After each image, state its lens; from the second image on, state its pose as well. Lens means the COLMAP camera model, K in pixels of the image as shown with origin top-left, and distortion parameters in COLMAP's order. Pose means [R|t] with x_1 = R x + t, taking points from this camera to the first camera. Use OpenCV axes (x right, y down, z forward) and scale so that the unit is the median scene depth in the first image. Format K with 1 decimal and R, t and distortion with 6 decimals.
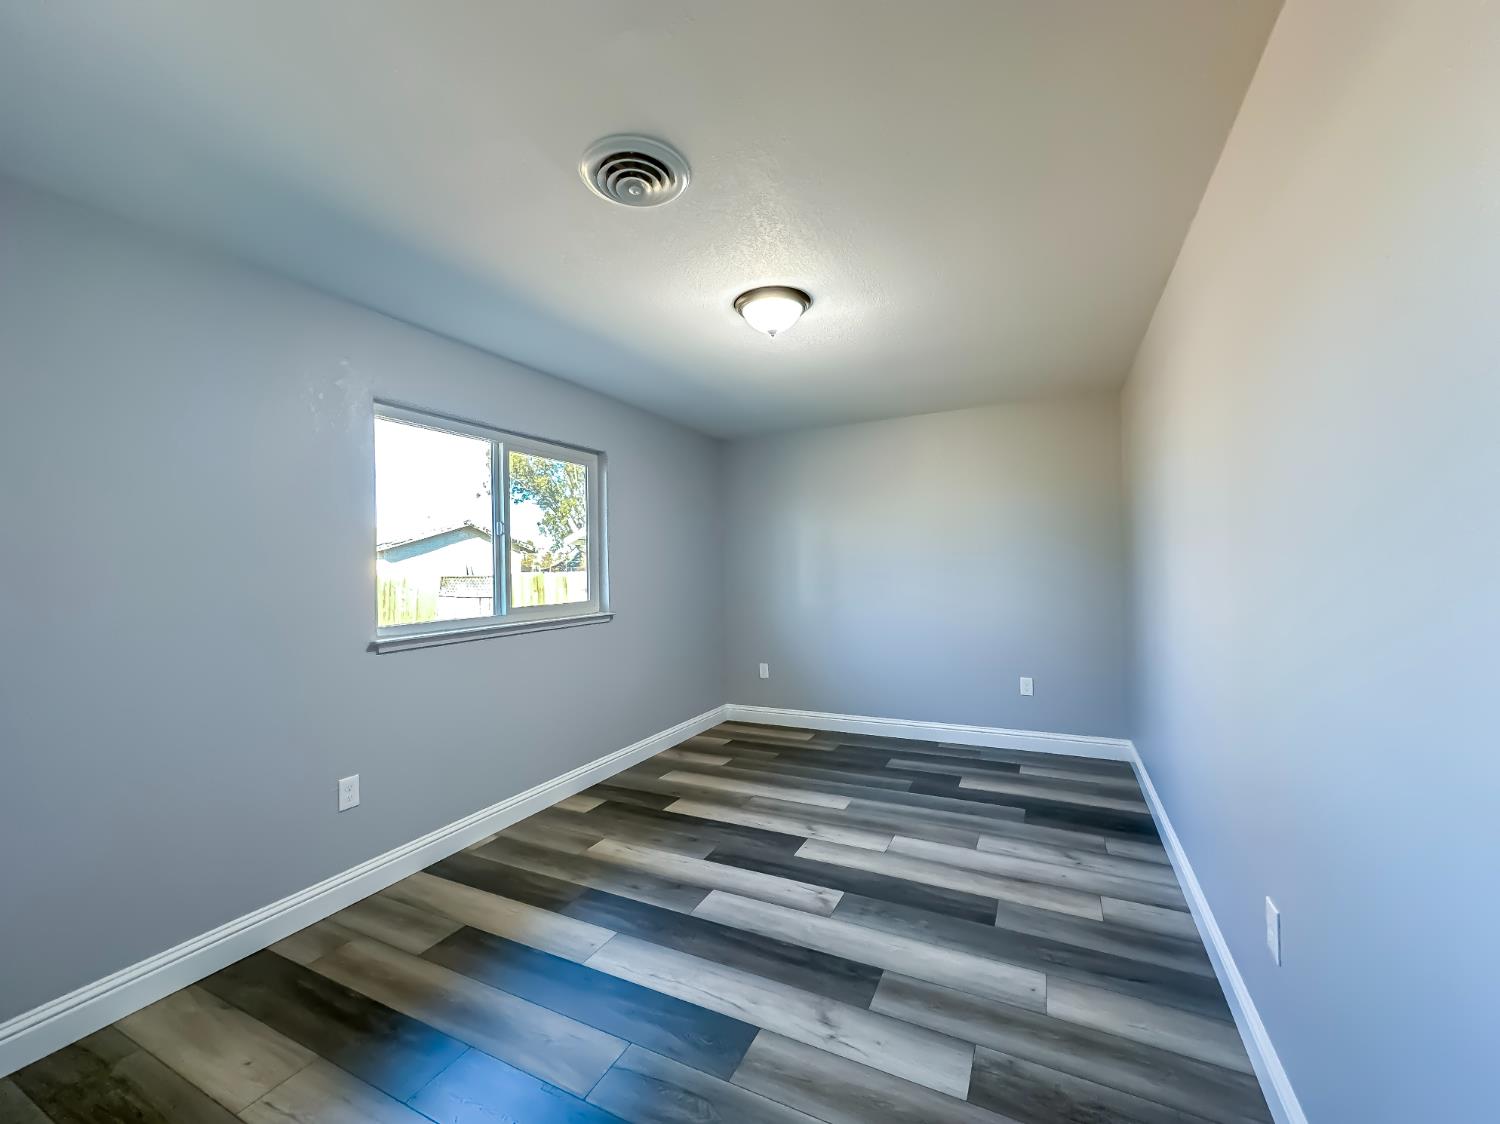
lens RADIAL K [[605.8, 0, 751.3], [0, 605.8, 560.5], [0, 0, 1]] dist [-0.000573, 0.000203]
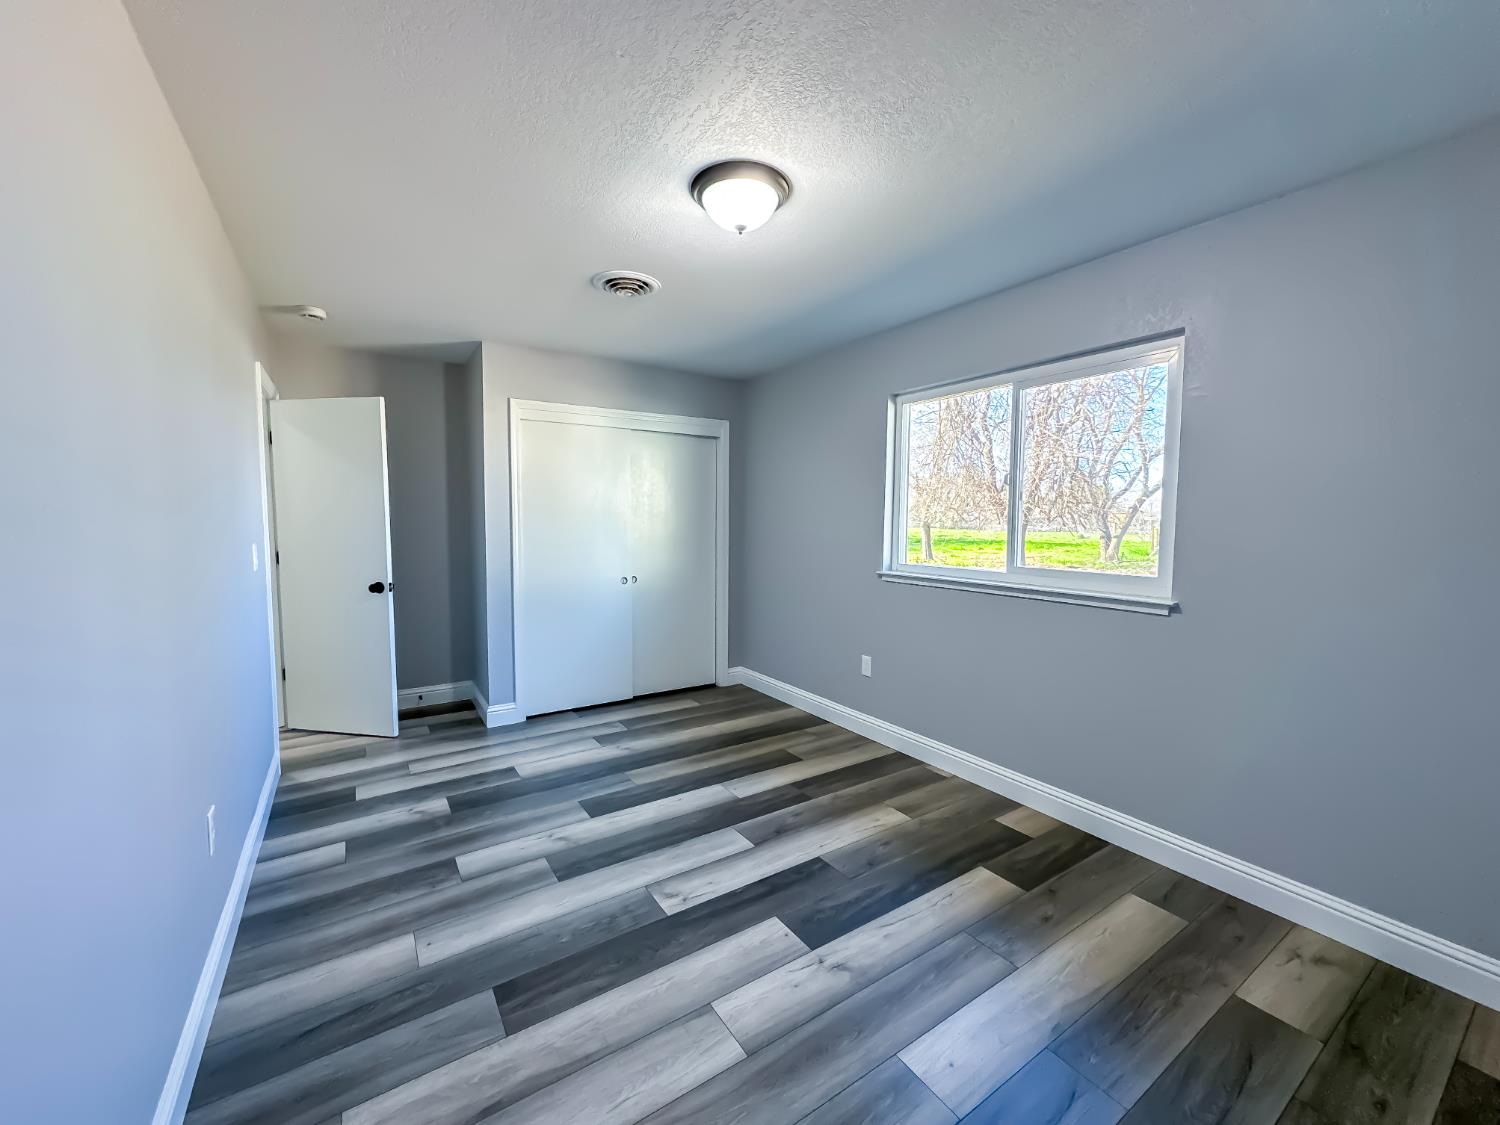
lens RADIAL K [[605.8, 0, 751.3], [0, 605.8, 561.0], [0, 0, 1]] dist [-0.000573, 0.000203]
pose [[-0.505902, 0.080531, -0.858824, 0.772163], [0.012849, 0.996226, 0.085847, -0.017655], [0.862495, 0.032395, -0.505027, 1.491361]]
